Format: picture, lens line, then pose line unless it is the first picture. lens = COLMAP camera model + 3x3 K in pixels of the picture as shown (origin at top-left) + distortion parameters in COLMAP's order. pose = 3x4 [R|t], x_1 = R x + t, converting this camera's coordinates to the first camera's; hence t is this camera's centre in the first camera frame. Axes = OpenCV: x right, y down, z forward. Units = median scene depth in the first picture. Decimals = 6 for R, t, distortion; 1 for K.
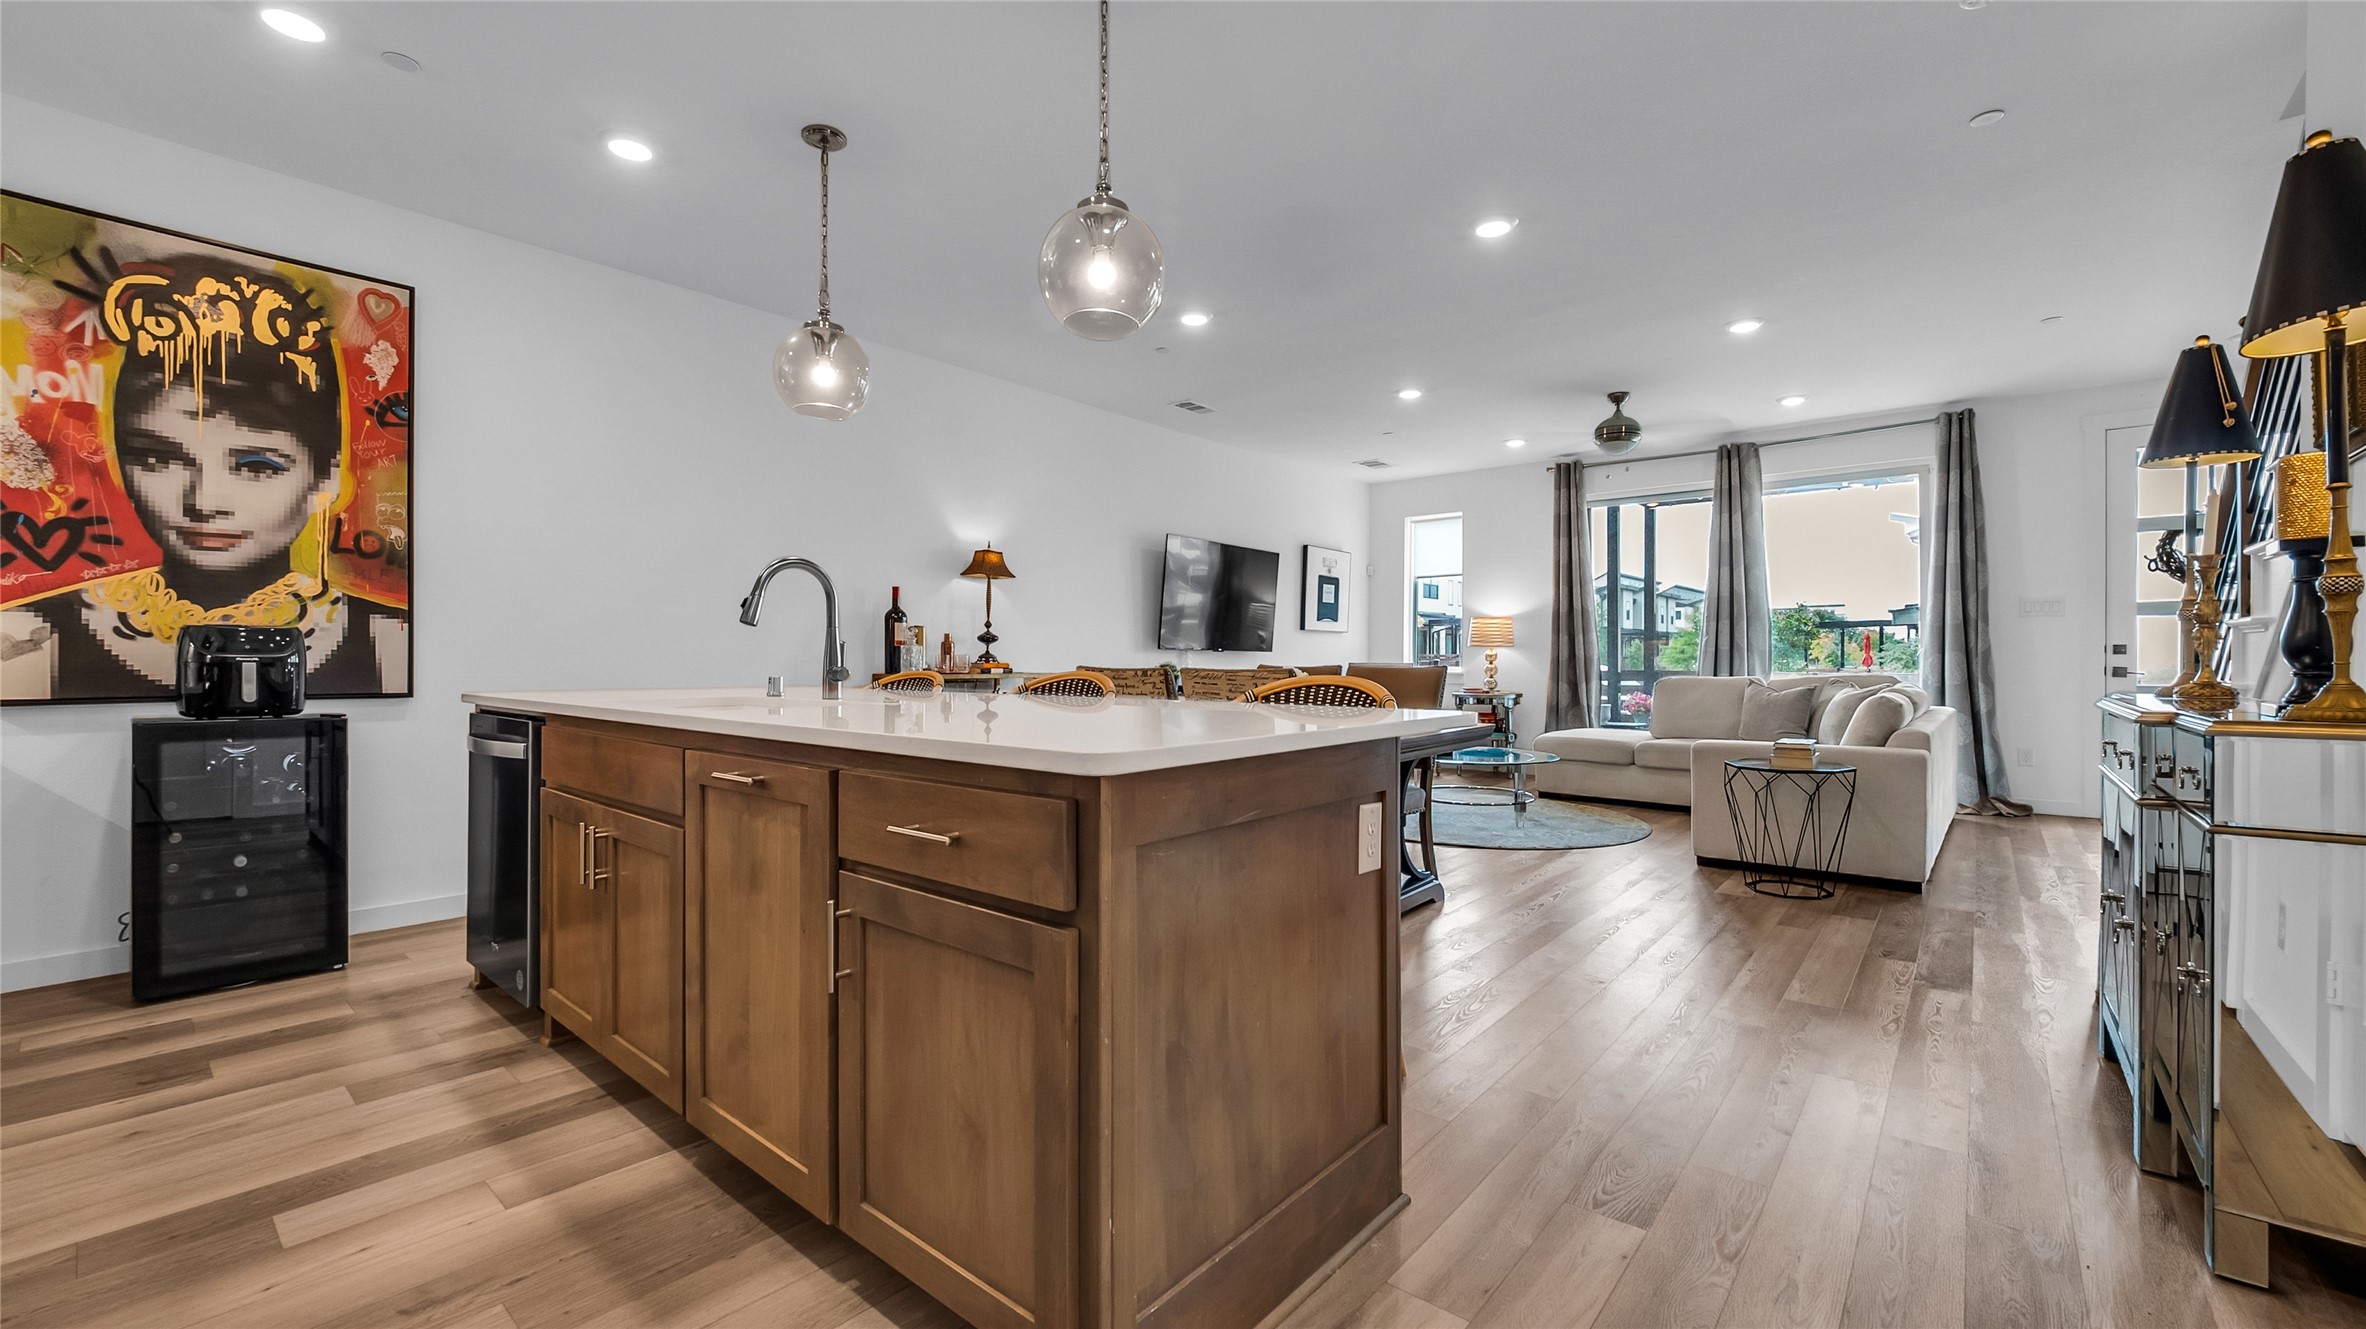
lens RADIAL K [[937.3, 0, 1183.0], [0, 937.3, 664.5], [0, 0, 1]] dist [0.000134, 0.000046]
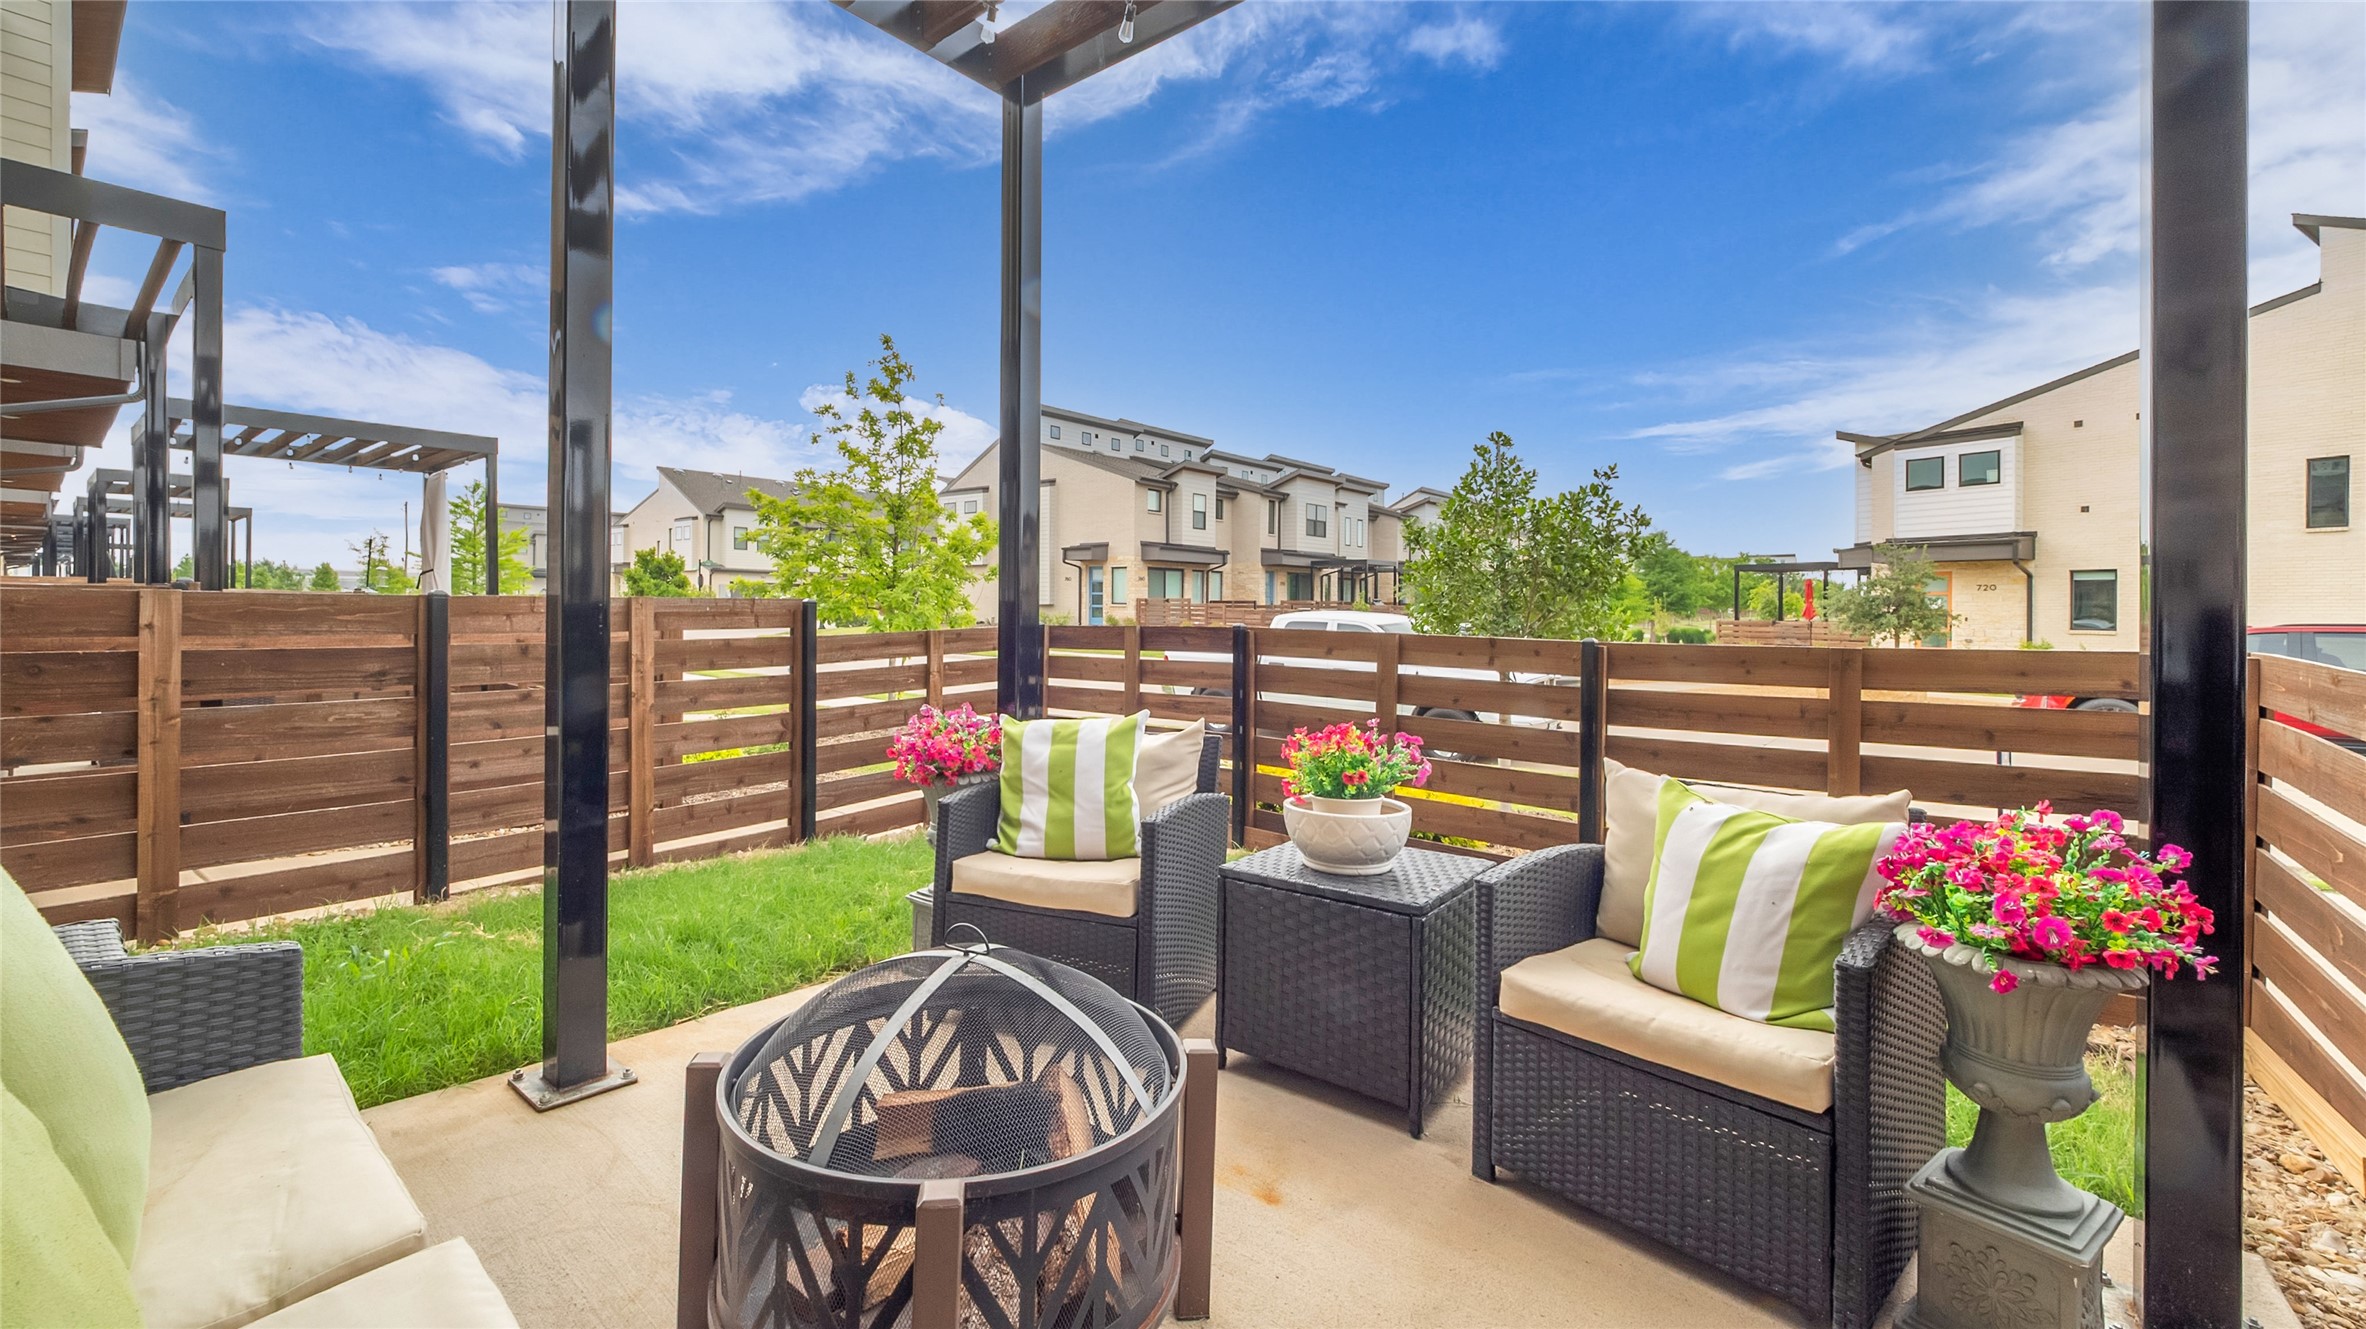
lens RADIAL K [[937.0, 0, 1184.3], [0, 937.0, 614.5], [0, 0, 1]] dist [0.000511, 0.000102]
pose [[0.999567, 0.008803, 0.028089, 0.759027], [-0.008829, 0.999961, 0.000781, 0.013837], [-0.028081, -0.001029, 0.999605, 0.918149]]
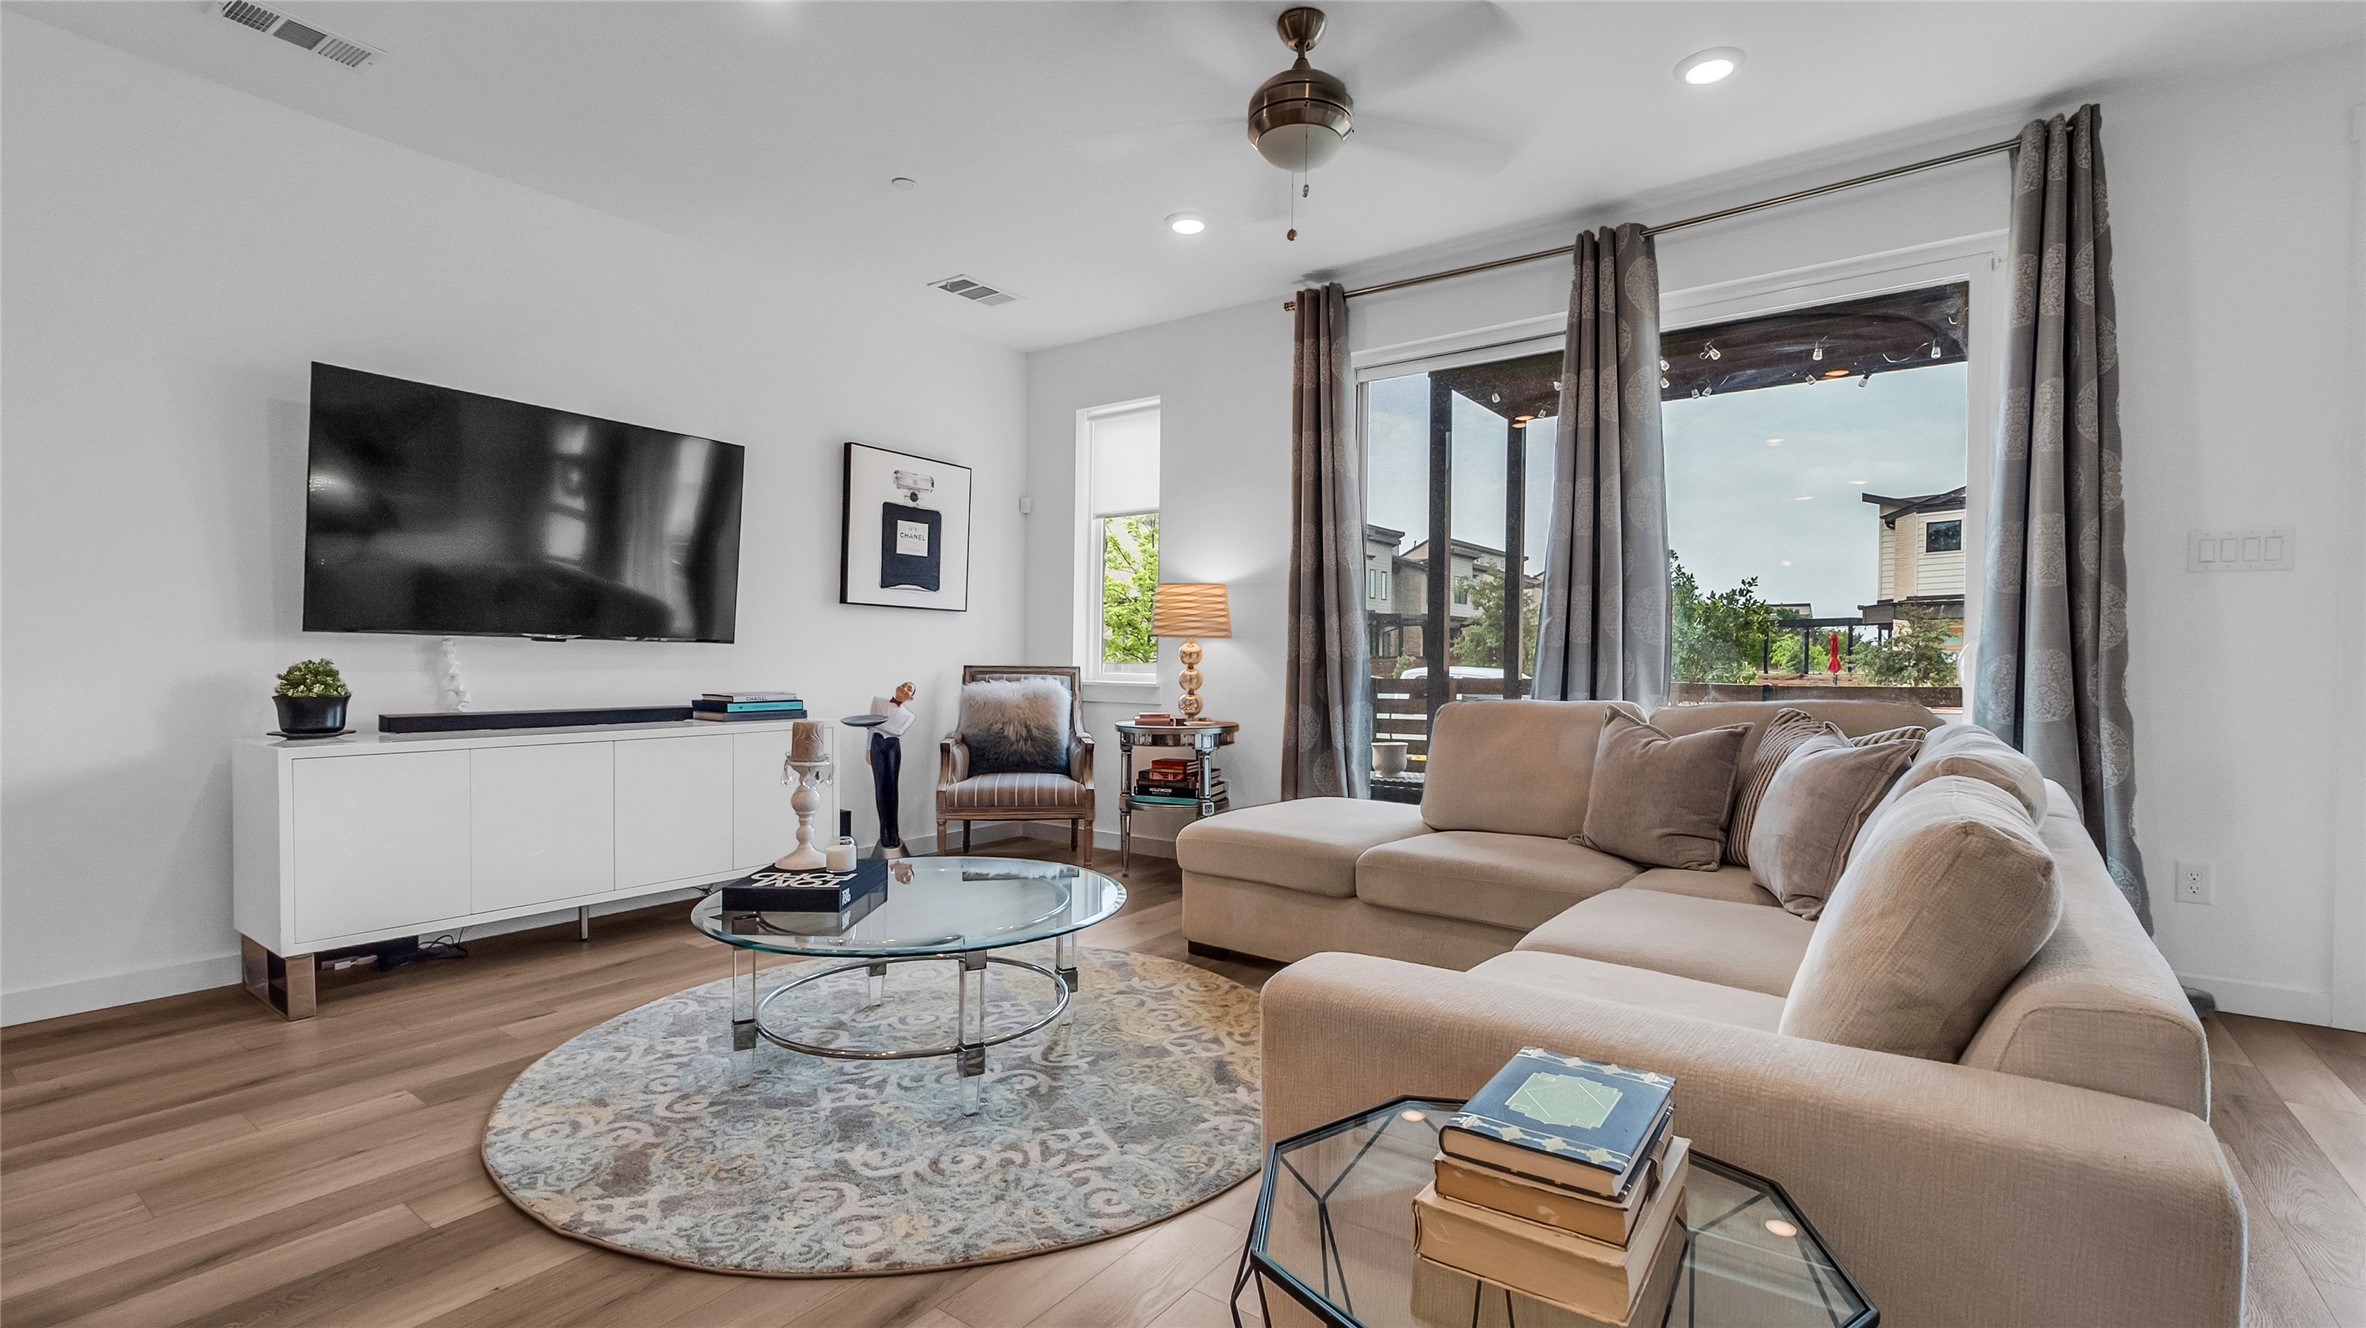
lens RADIAL K [[1035.1, 0, 1183.9], [0, 1035.1, 684.1], [0, 0, 1]] dist [0.009095, 0.000058]
pose [[0.997304, 0.005216, 0.073199, 0.289550], [-0.006598, 0.999804, 0.018649, -0.003260], [-0.073088, -0.019082, 0.997143, 0.411859]]
